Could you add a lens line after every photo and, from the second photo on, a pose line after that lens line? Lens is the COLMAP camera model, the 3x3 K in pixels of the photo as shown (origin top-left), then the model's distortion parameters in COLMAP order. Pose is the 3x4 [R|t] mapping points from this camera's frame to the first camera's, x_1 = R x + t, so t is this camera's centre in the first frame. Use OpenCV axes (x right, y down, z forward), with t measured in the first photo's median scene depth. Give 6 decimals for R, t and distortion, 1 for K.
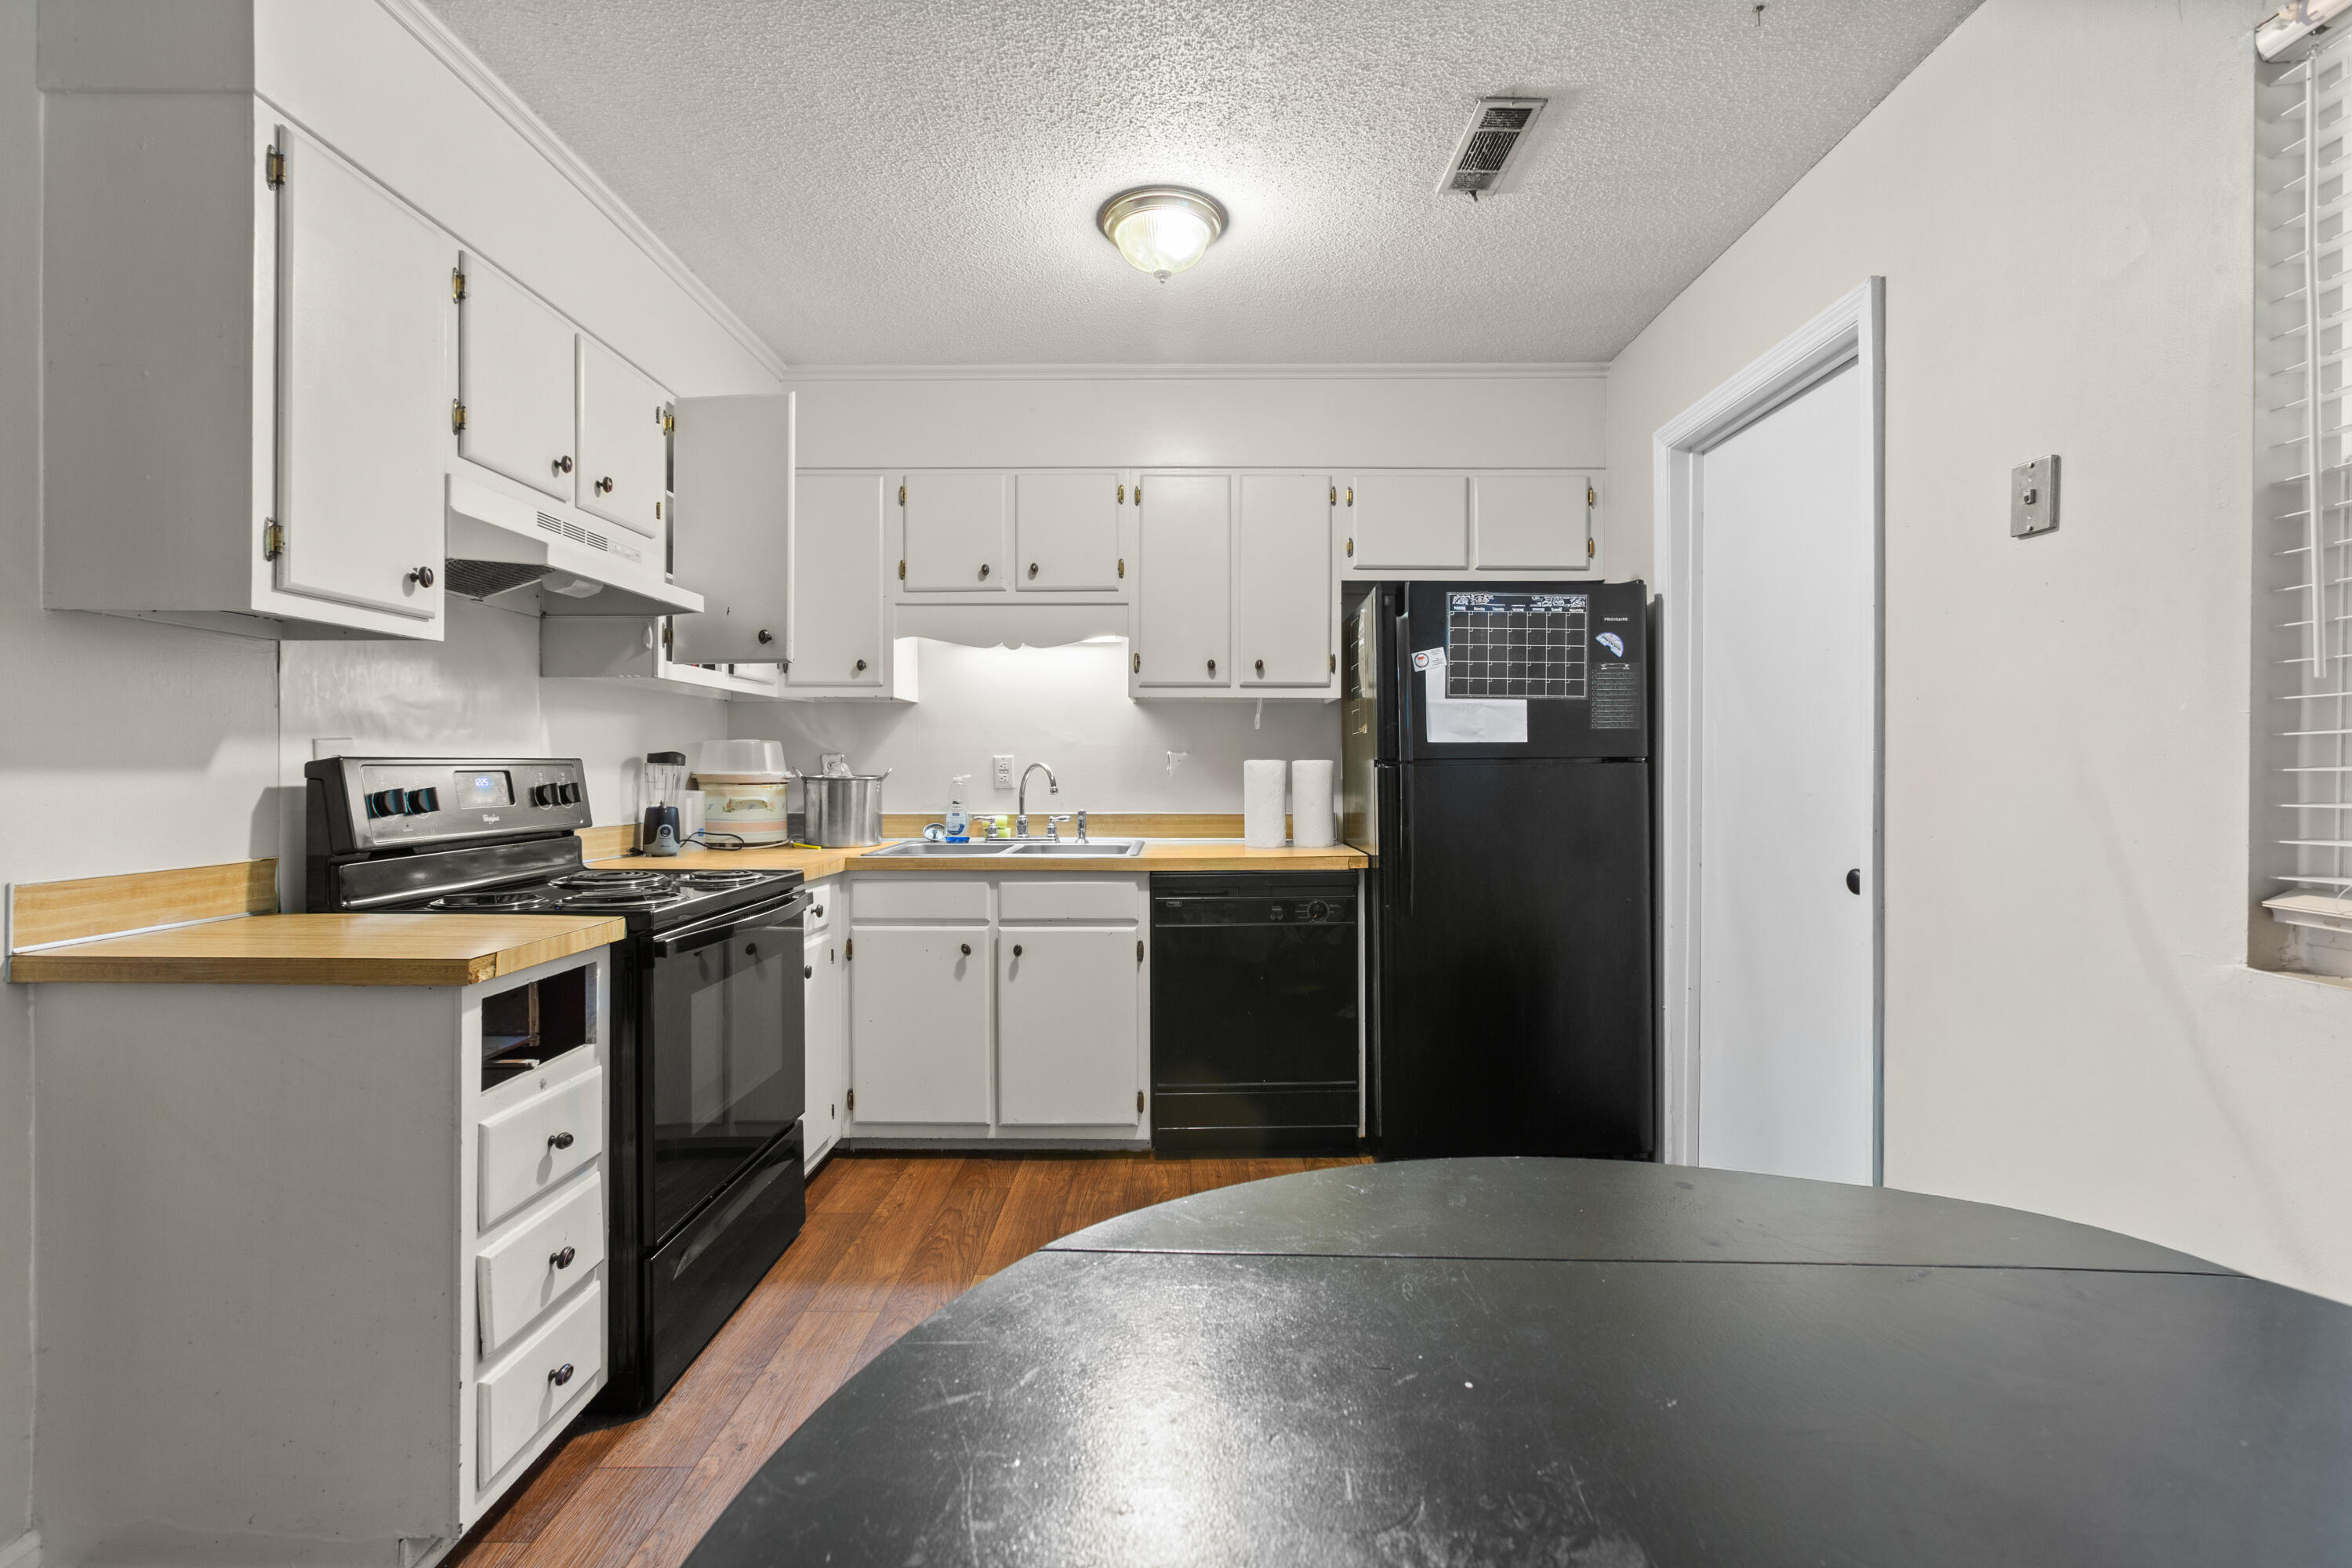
lens RADIAL K [[1030.8, 0, 1161.6], [0, 1030.8, 762.9], [0, 0, 1]] dist [-0.000824, -0.000285]
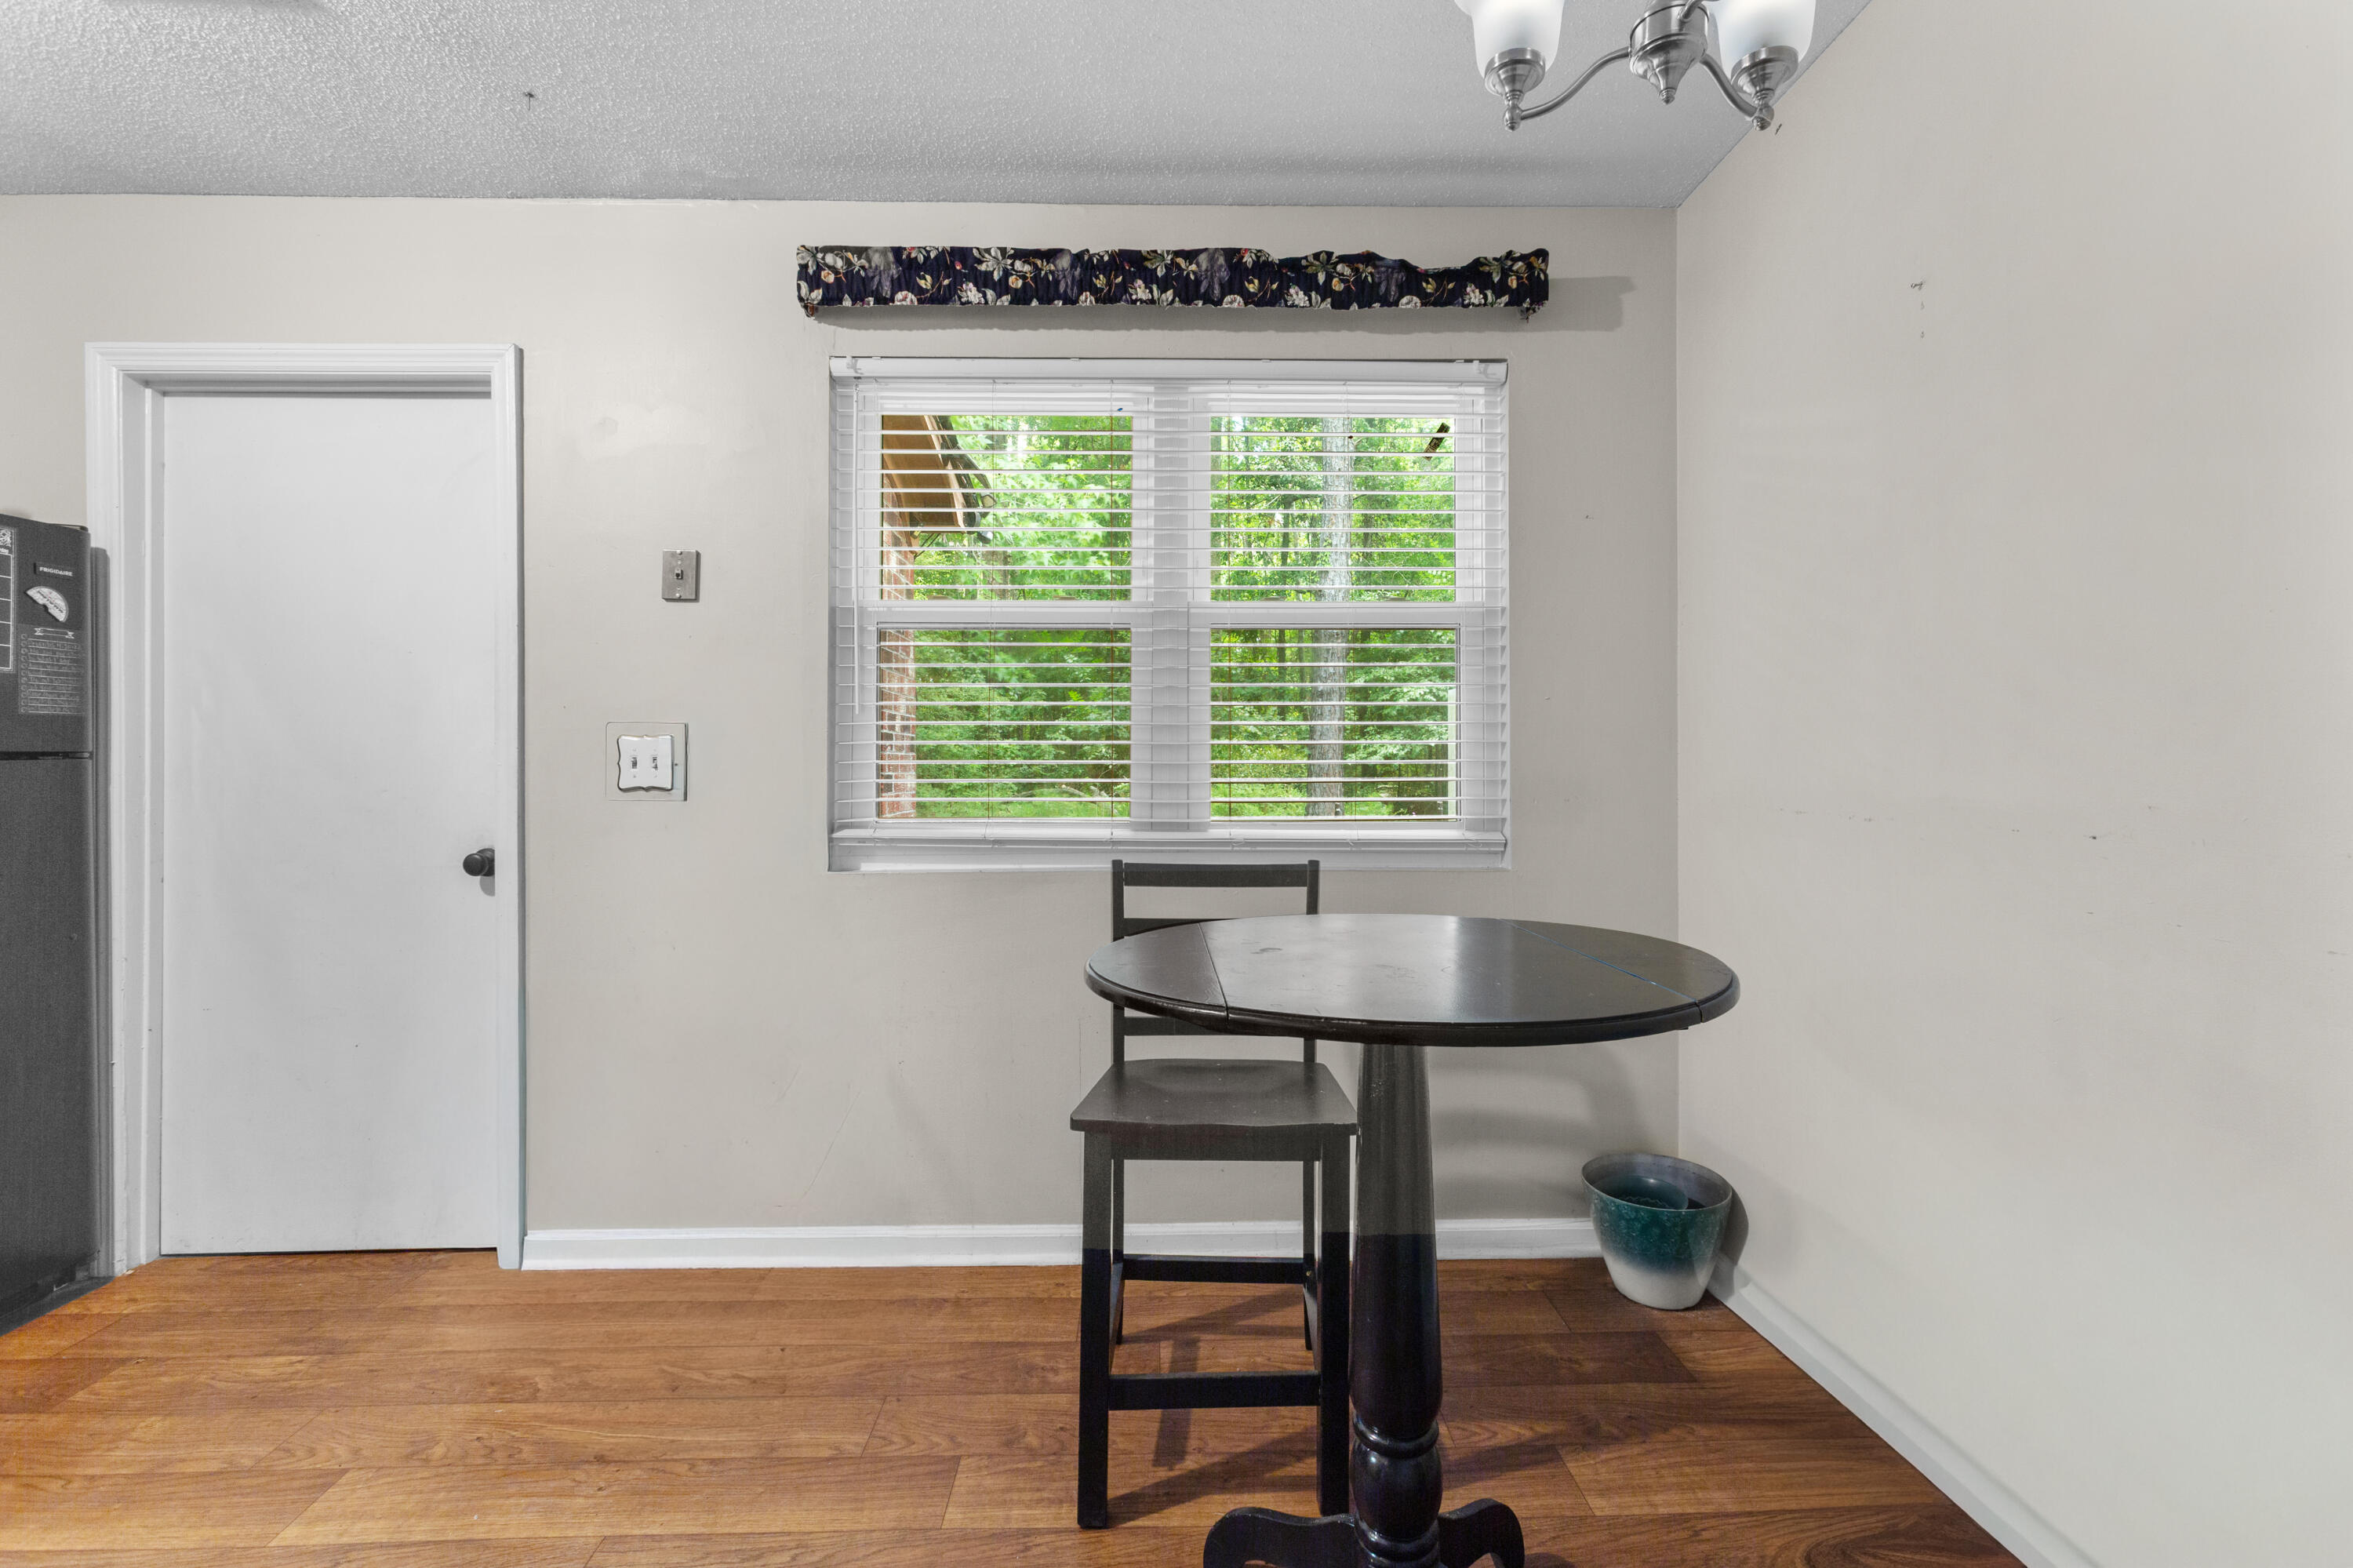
lens RADIAL K [[1031.3, 0, 1162.1], [0, 1031.3, 762.9], [0, 0, 1]] dist [-0.000824, -0.000285]
pose [[-0.017815, -0.000169, 0.999841, -0.337457], [0.000451, 1.000000, 0.000177, 0.002774], [-0.999841, 0.000454, -0.017815, 0.193857]]
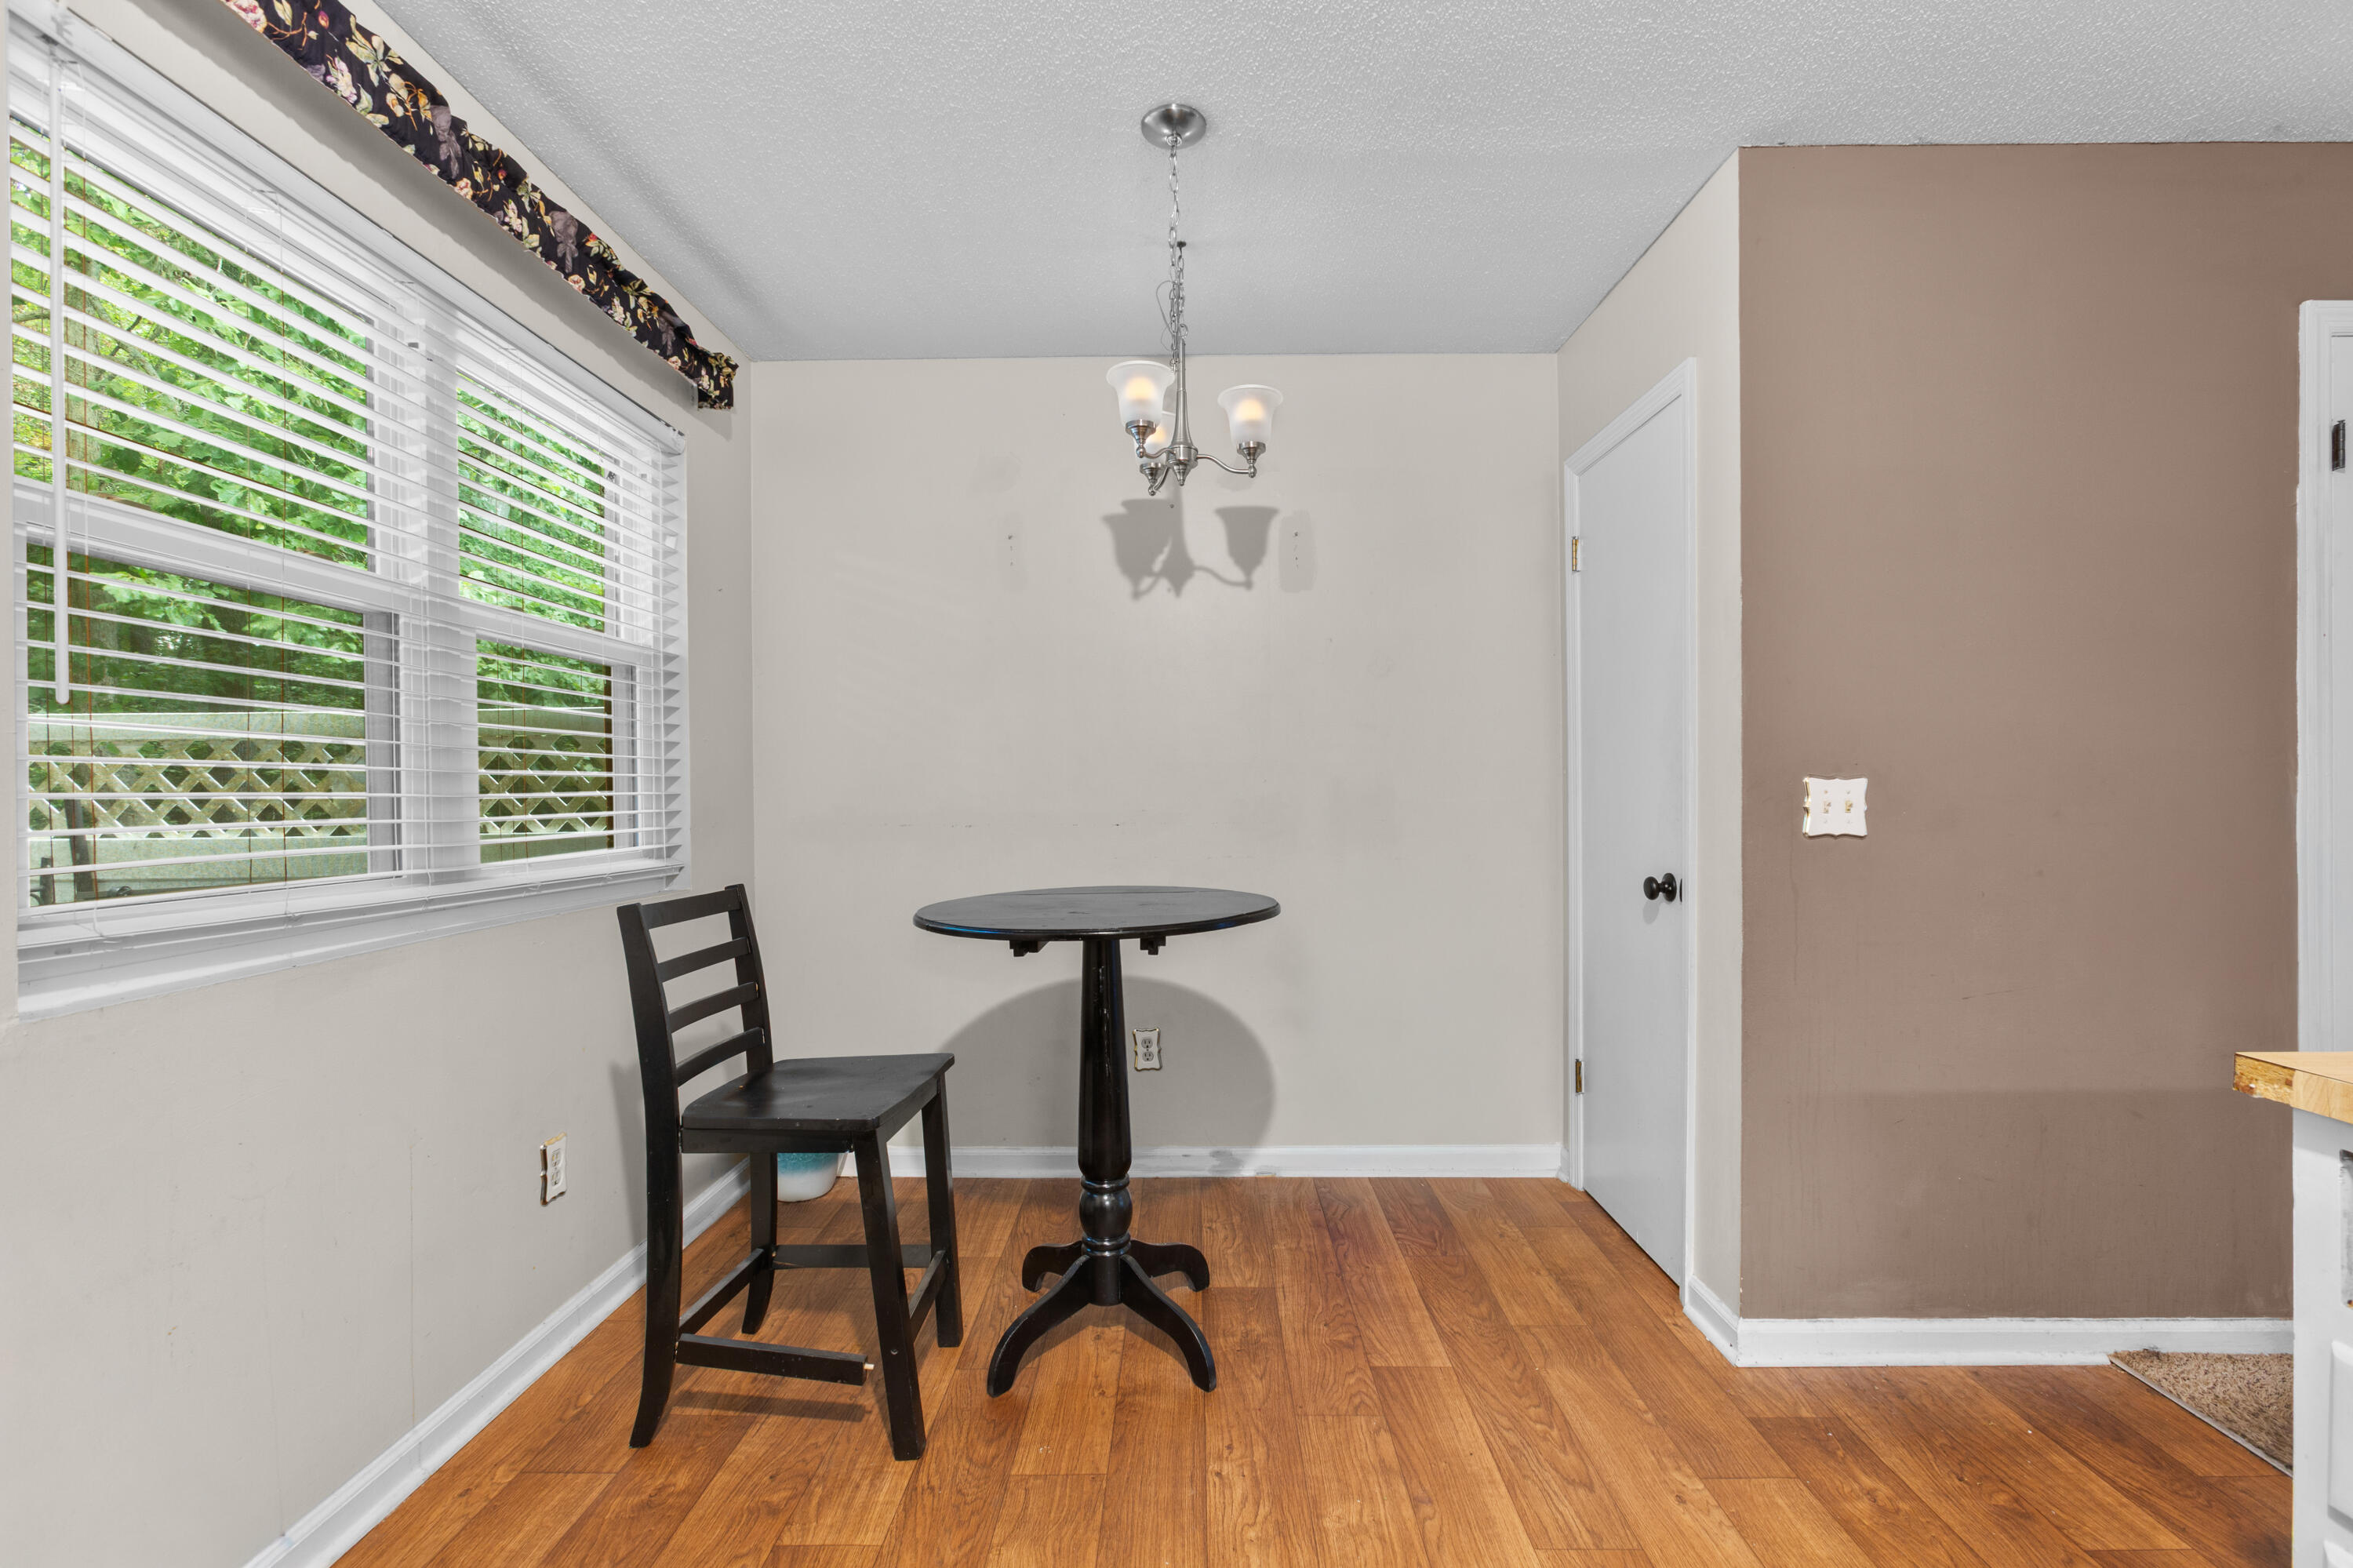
lens RADIAL K [[1076.8, 0, 1176.5], [0, 1076.8, 784.0], [0, 0, 1]] dist [-0.000467, 0.000488]
pose [[-0.999997, -0.000355, 0.002412, 0.024525], [-0.000375, 0.999967, -0.008126, 0.001078], [-0.002409, -0.008127, -0.999964, 0.842144]]
